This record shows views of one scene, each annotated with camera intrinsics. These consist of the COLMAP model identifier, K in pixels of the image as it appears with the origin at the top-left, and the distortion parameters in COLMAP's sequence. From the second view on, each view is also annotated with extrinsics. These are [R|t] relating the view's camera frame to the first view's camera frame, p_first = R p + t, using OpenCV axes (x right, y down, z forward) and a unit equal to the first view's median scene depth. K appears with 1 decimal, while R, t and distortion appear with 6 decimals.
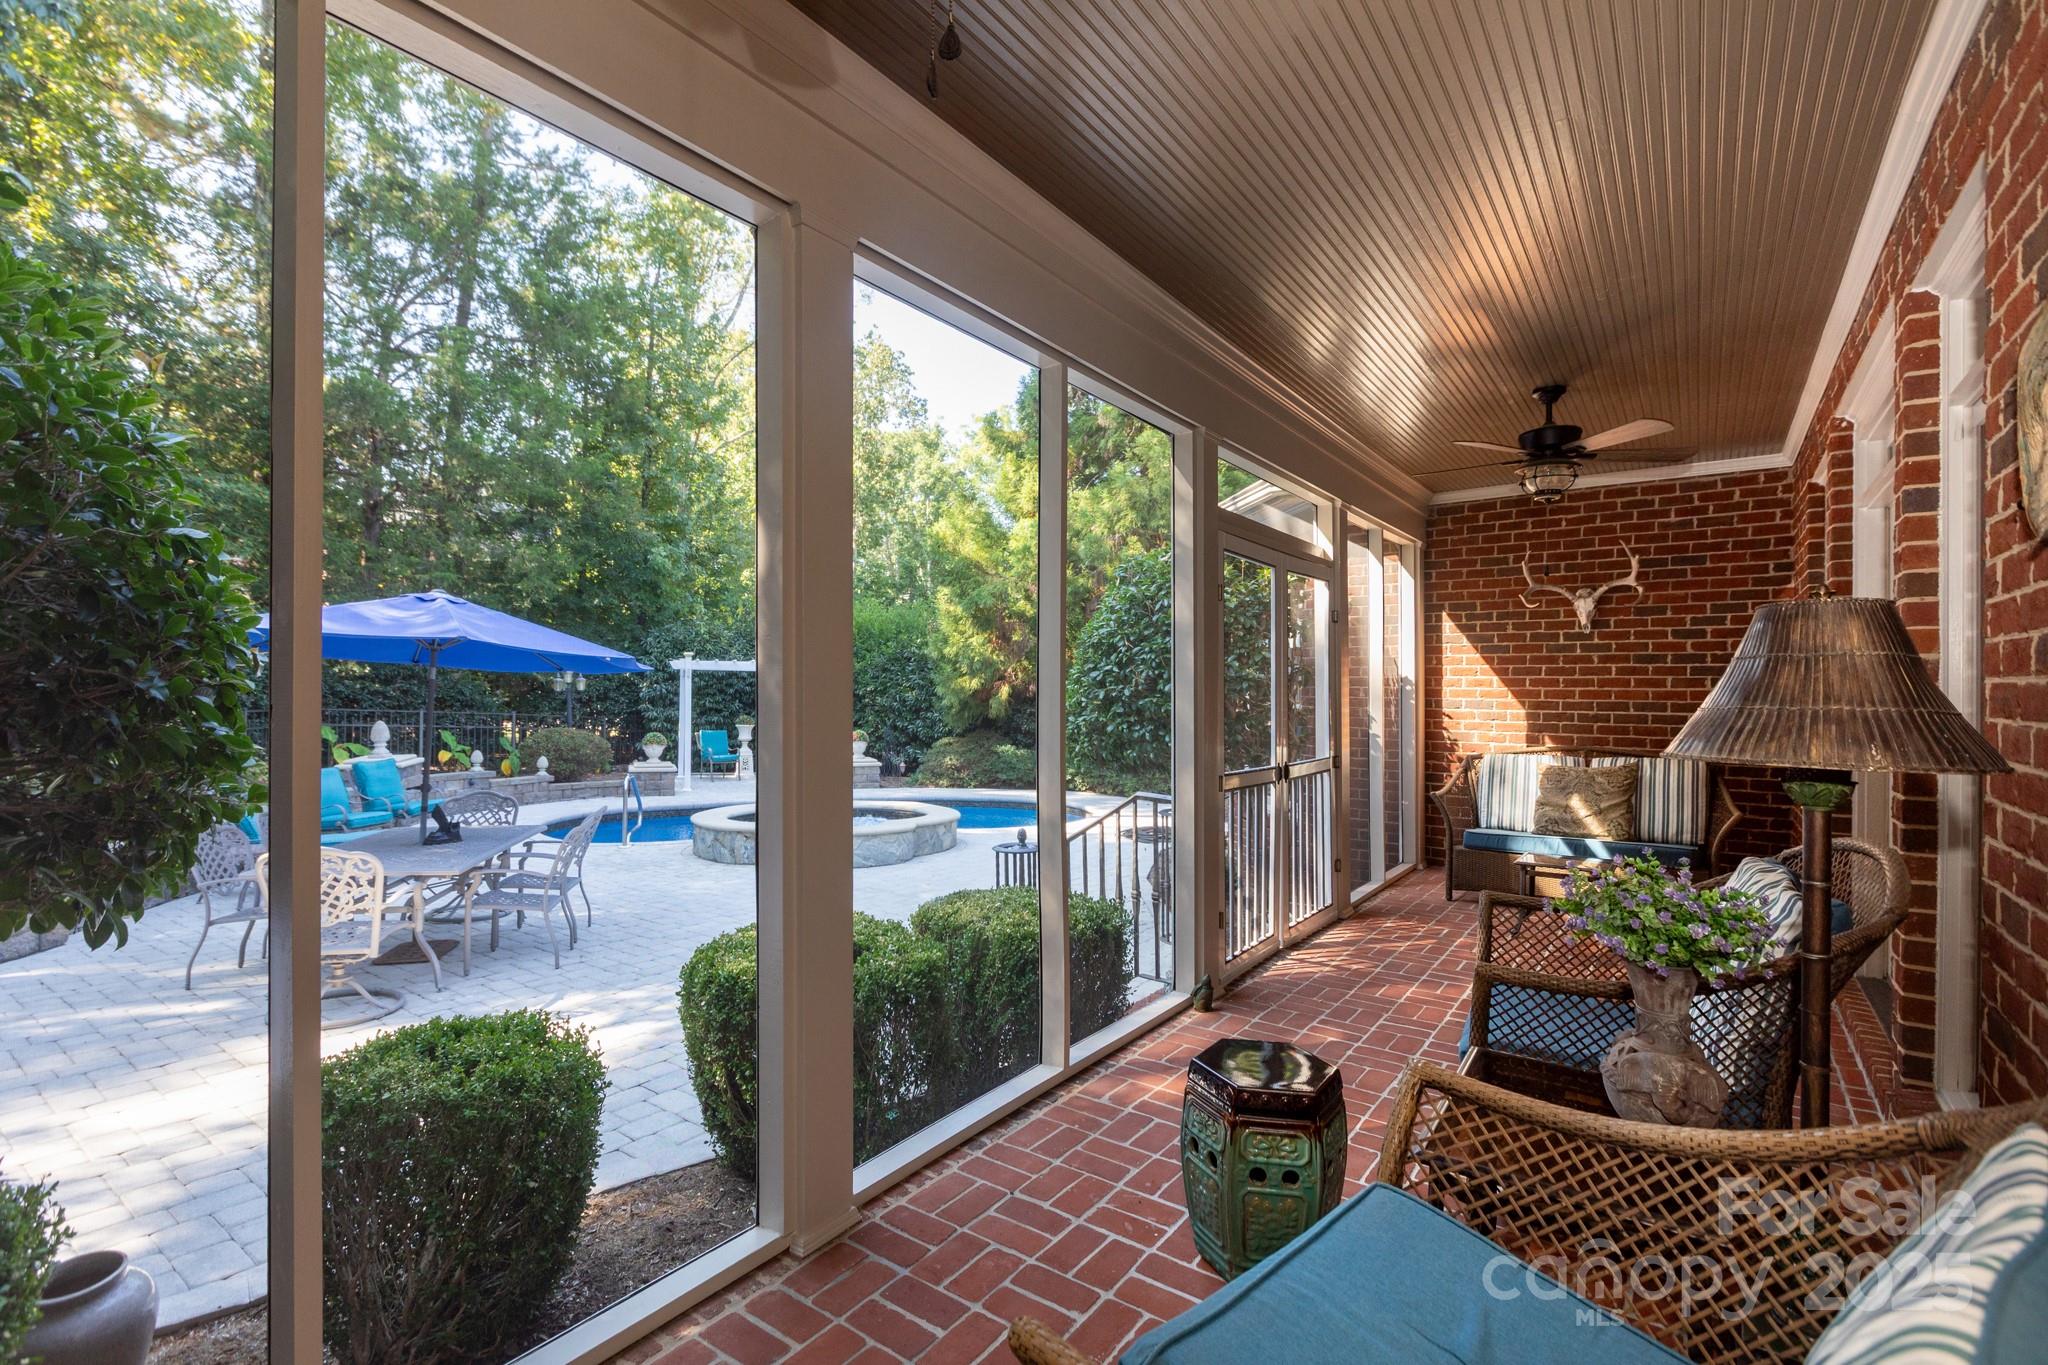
lens RADIAL K [[919.4, 0, 1006.9], [0, 919.4, 678.2], [0, 0, 1]] dist [0.014984, 0.000409]
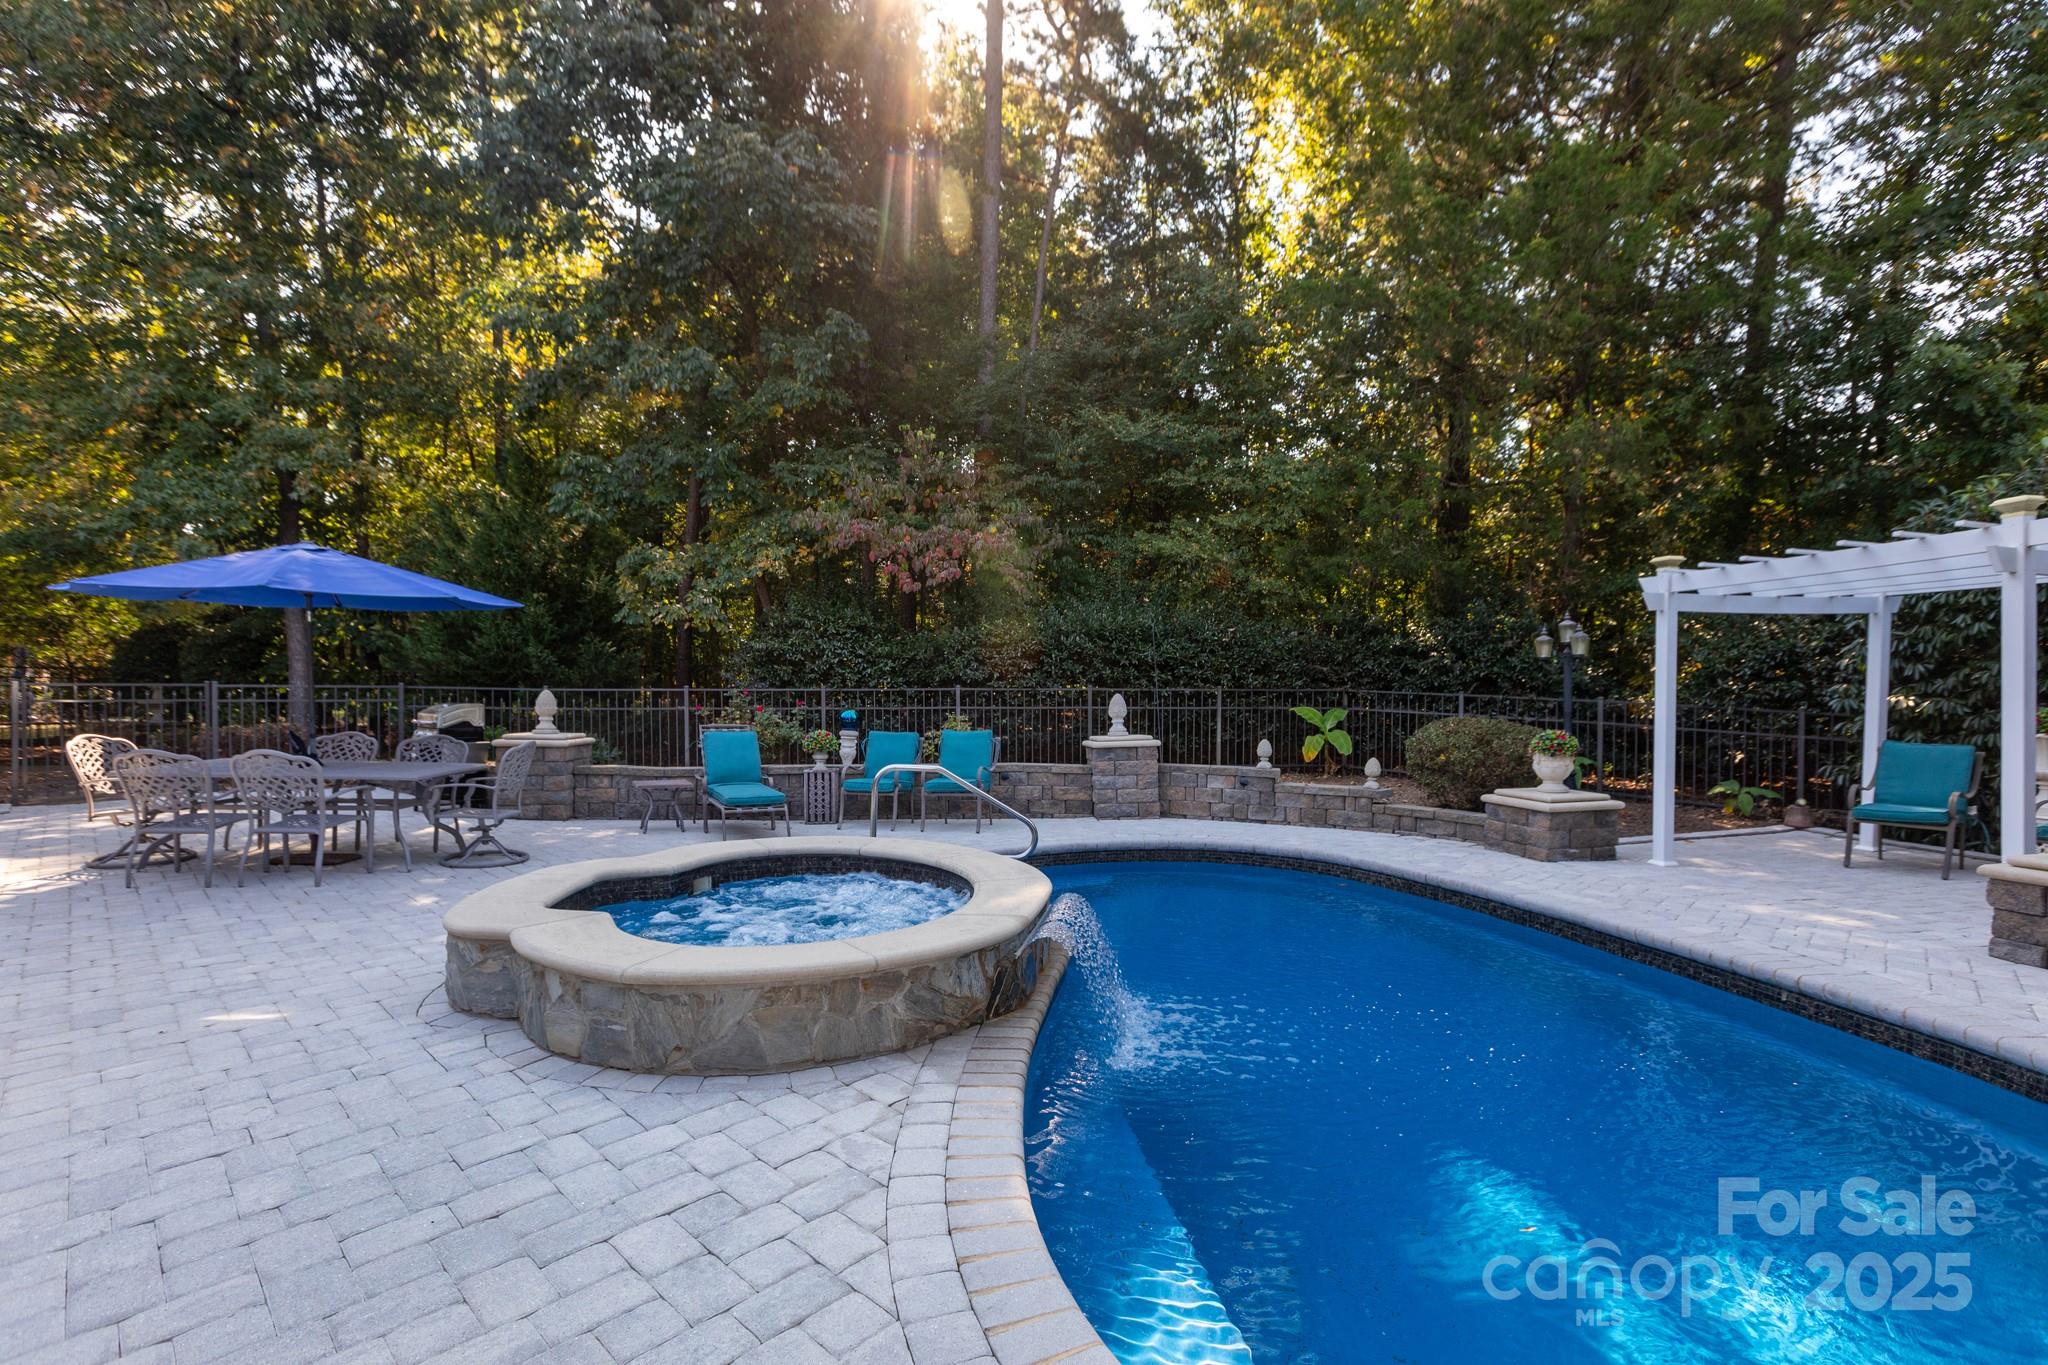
lens RADIAL K [[919.4, 0, 1020.0], [0, 919.4, 699.8], [0, 0, 1]] dist [0.014984, 0.000409]
pose [[-0.115223, -0.005887, -0.993322, 0.125536], [0.009720, 0.999928, -0.007053, 0.038707], [0.993292, -0.010468, -0.115157, 0.687617]]
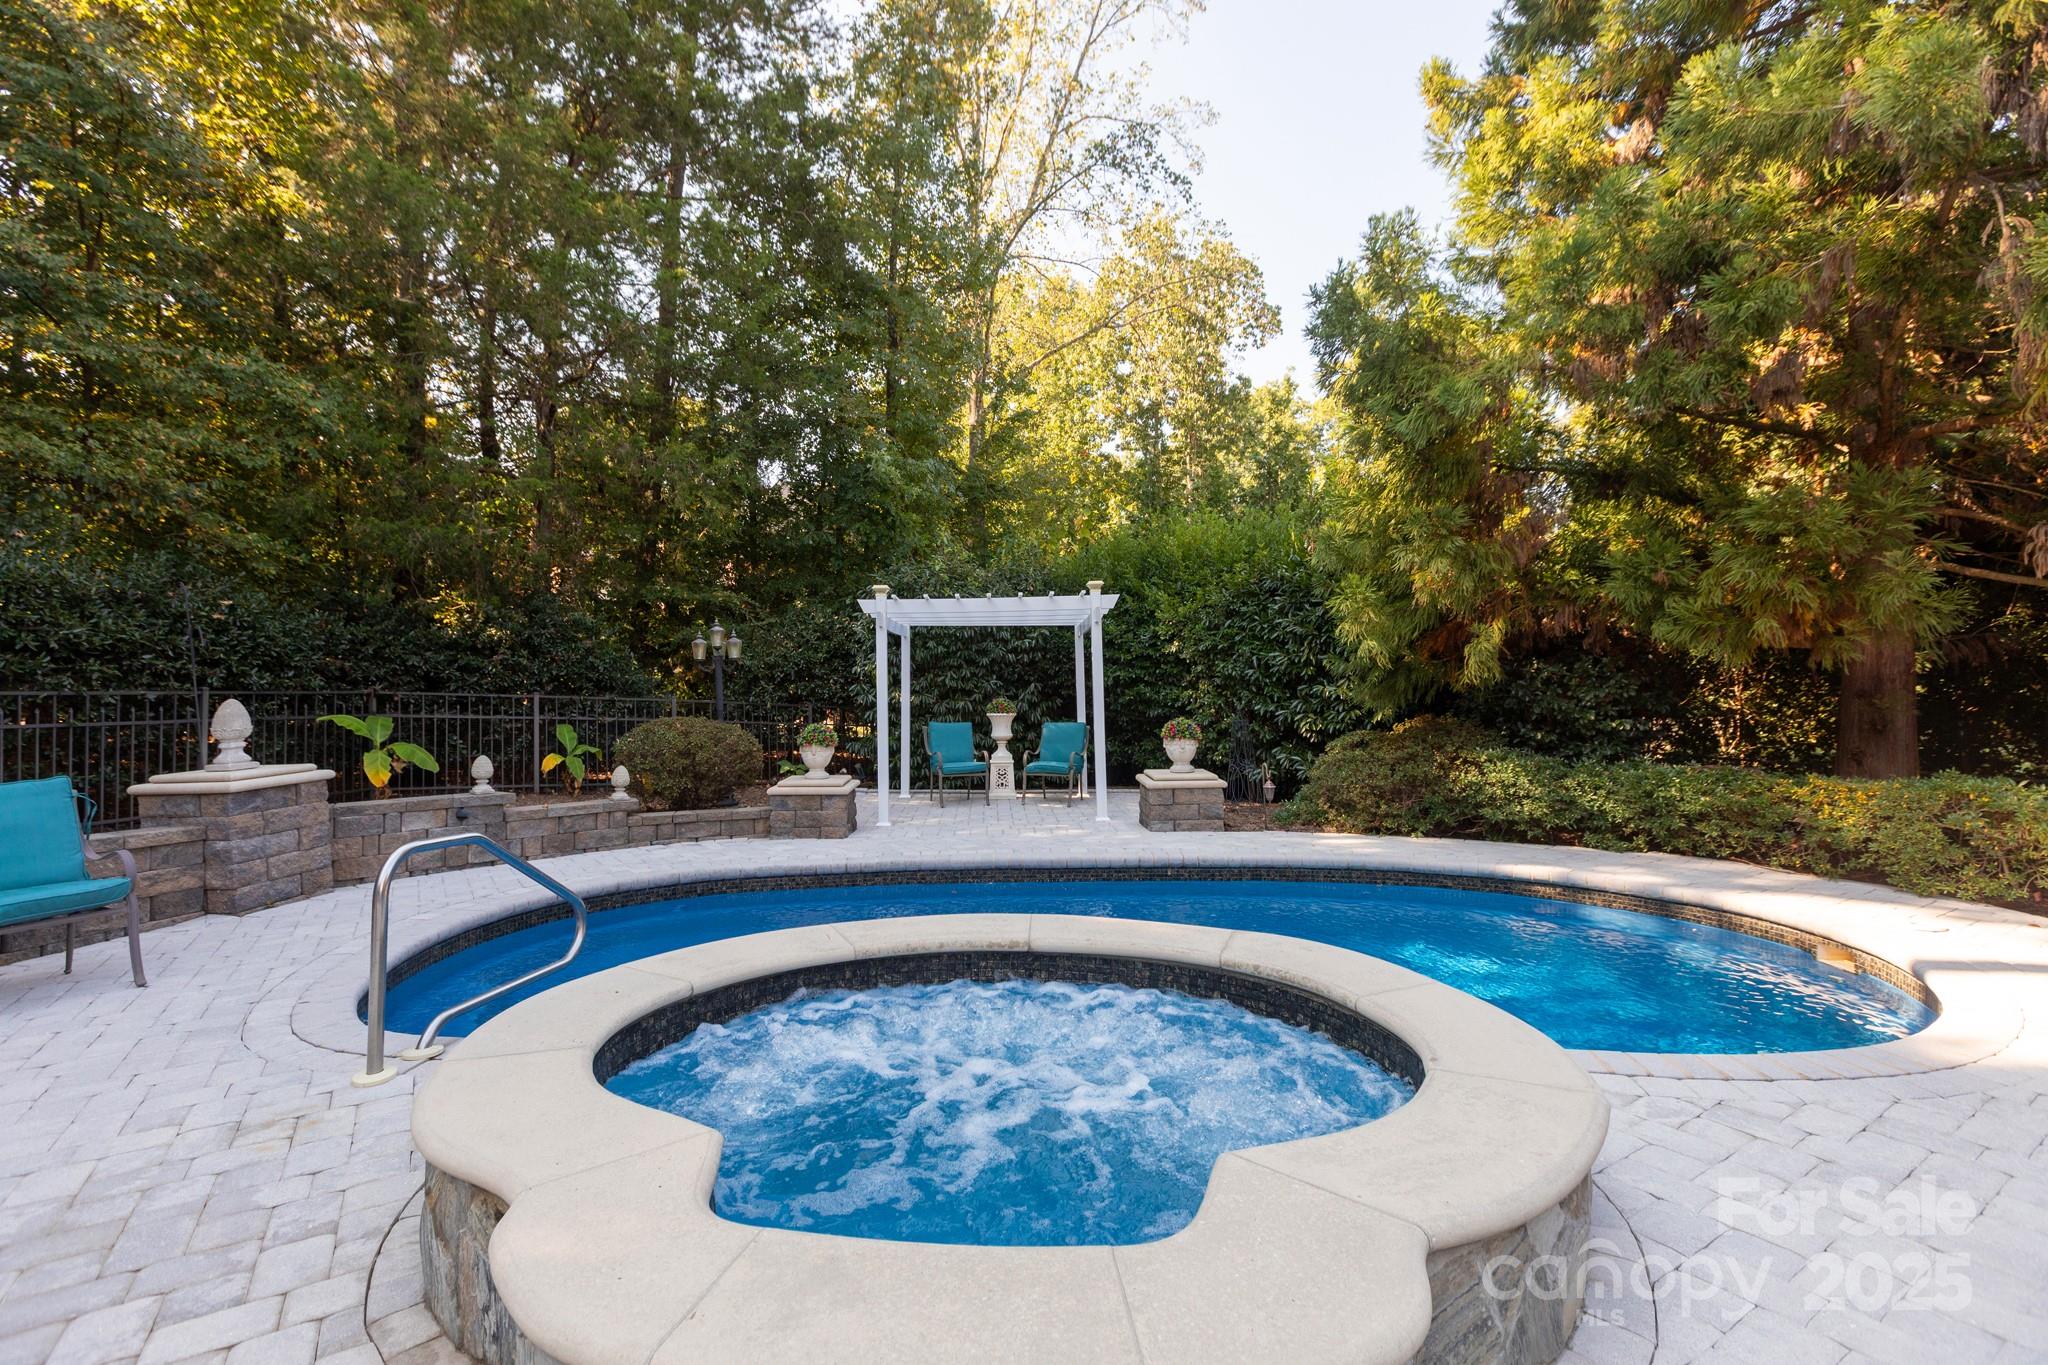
lens RADIAL K [[919.4, 0, 1016.2], [0, 919.4, 676.5], [0, 0, 1]] dist [0.014984, 0.000409]
pose [[0.933912, -0.027113, -0.356474, -0.059351], [0.025862, 0.999631, -0.008276, 0.033520], [0.356567, -0.001490, 0.934268, 0.459937]]
